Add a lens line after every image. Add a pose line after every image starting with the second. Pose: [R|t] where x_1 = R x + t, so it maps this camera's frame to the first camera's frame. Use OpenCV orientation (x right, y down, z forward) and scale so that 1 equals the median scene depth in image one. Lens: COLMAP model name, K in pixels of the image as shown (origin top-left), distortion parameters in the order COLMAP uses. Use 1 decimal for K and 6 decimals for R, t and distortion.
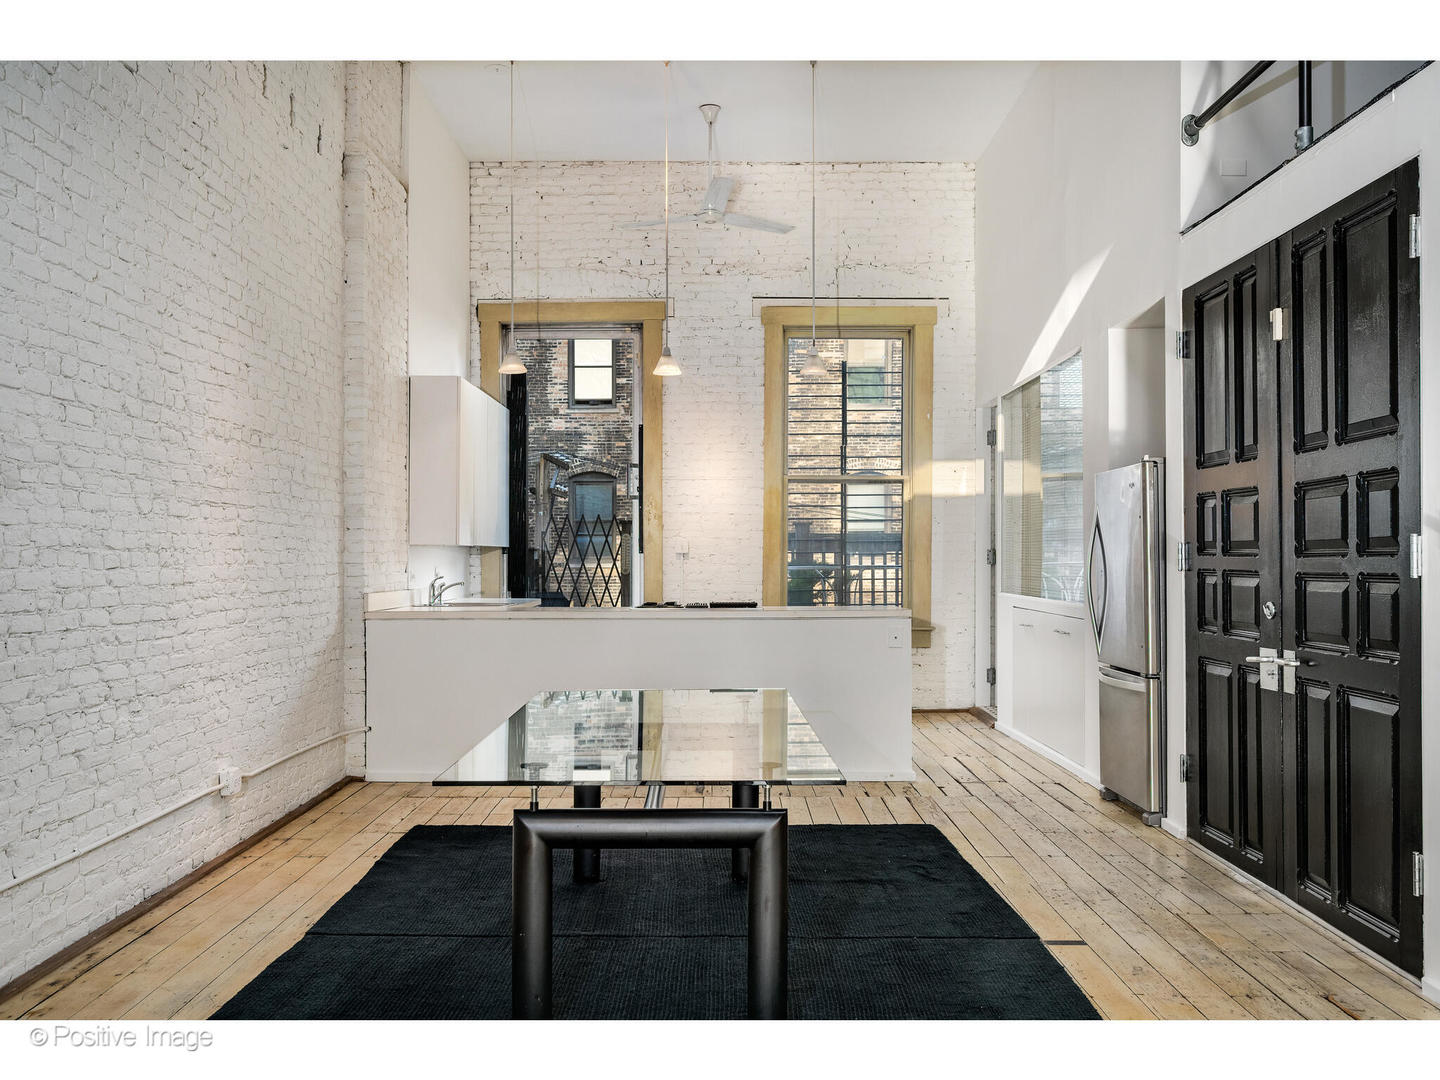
lens RADIAL K [[1260.1, 0, 719.3], [0, 1260.1, 555.0], [0, 0, 1]] dist [-0.004547, 0.003984]
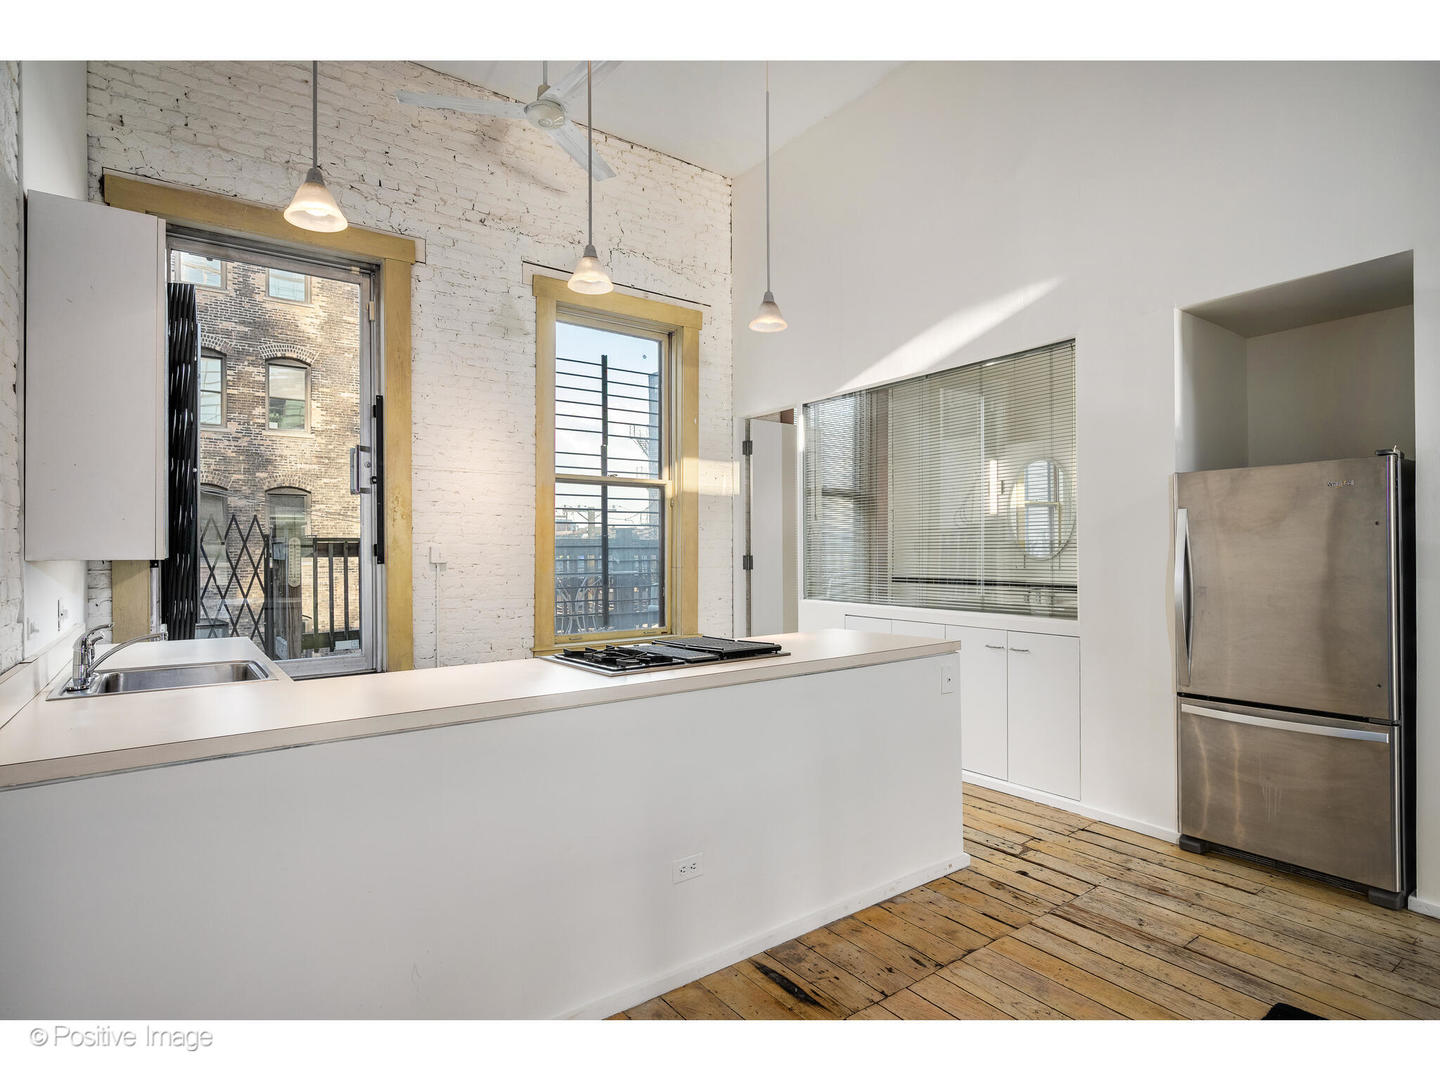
lens RADIAL K [[753.9, 0, 735.9], [0, 753.9, 544.4], [0, 0, 1]] dist [0.000564, -0.001233]
pose [[0.801196, -0.001610, 0.598399, -0.163694], [0.006873, 0.999955, -0.006511, -0.008696], [-0.598362, 0.009330, 0.801171, 0.507840]]
